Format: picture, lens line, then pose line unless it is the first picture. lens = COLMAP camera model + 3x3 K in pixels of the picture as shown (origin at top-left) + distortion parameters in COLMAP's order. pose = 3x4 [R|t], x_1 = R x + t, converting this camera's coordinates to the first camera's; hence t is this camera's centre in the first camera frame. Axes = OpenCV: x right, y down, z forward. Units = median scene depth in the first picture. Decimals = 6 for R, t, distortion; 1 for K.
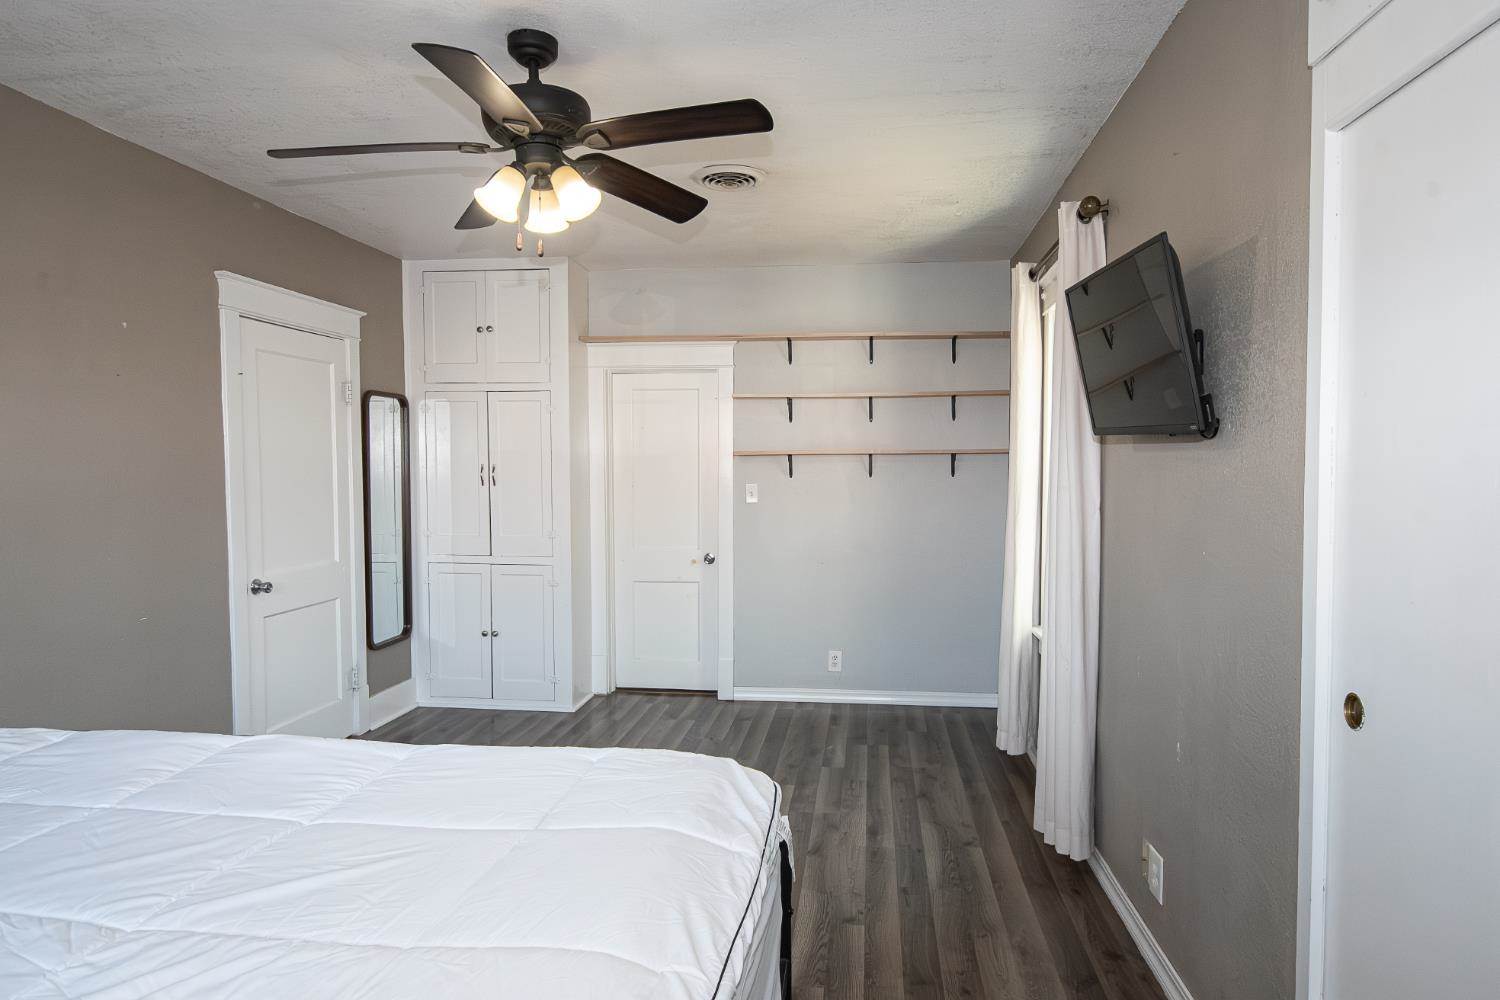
lens RADIAL K [[911.9, 0, 771.6], [0, 911.9, 502.3], [0, 0, 1]] dist [0.007494, -0.000211]
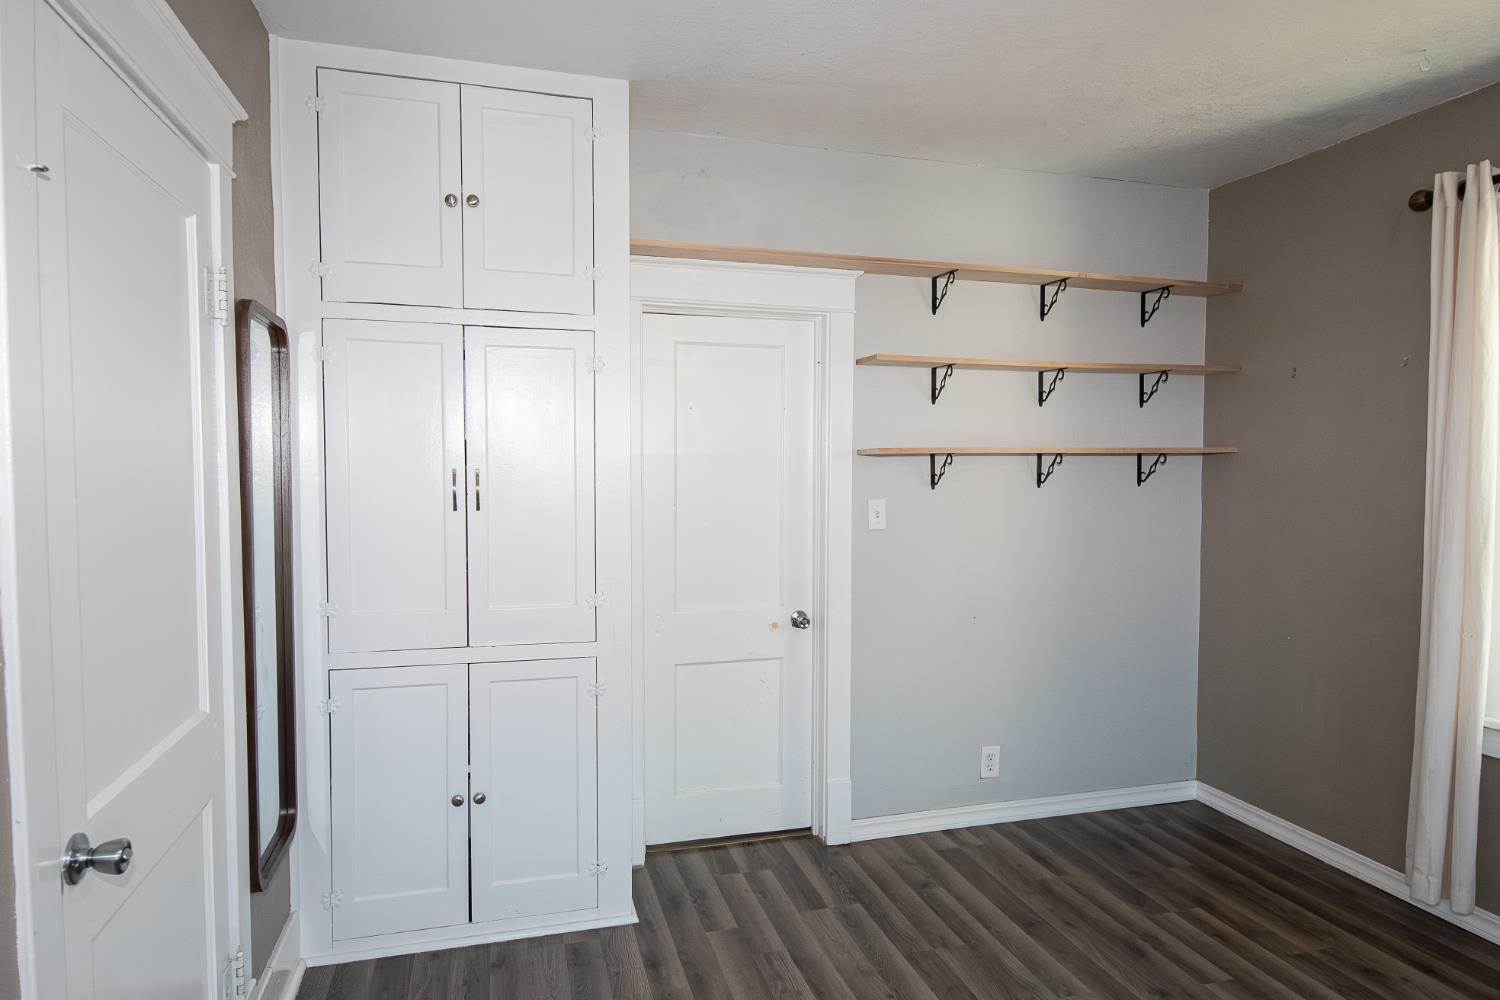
lens RADIAL K [[911.9, 0, 771.6], [0, 911.9, 502.3], [0, 0, 1]] dist [0.007494, -0.000211]
pose [[0.920808, -0.014174, 0.389757, -0.349392], [0.014079, 0.999896, 0.003101, -0.021823], [-0.389761, 0.002632, 0.920912, 0.460825]]
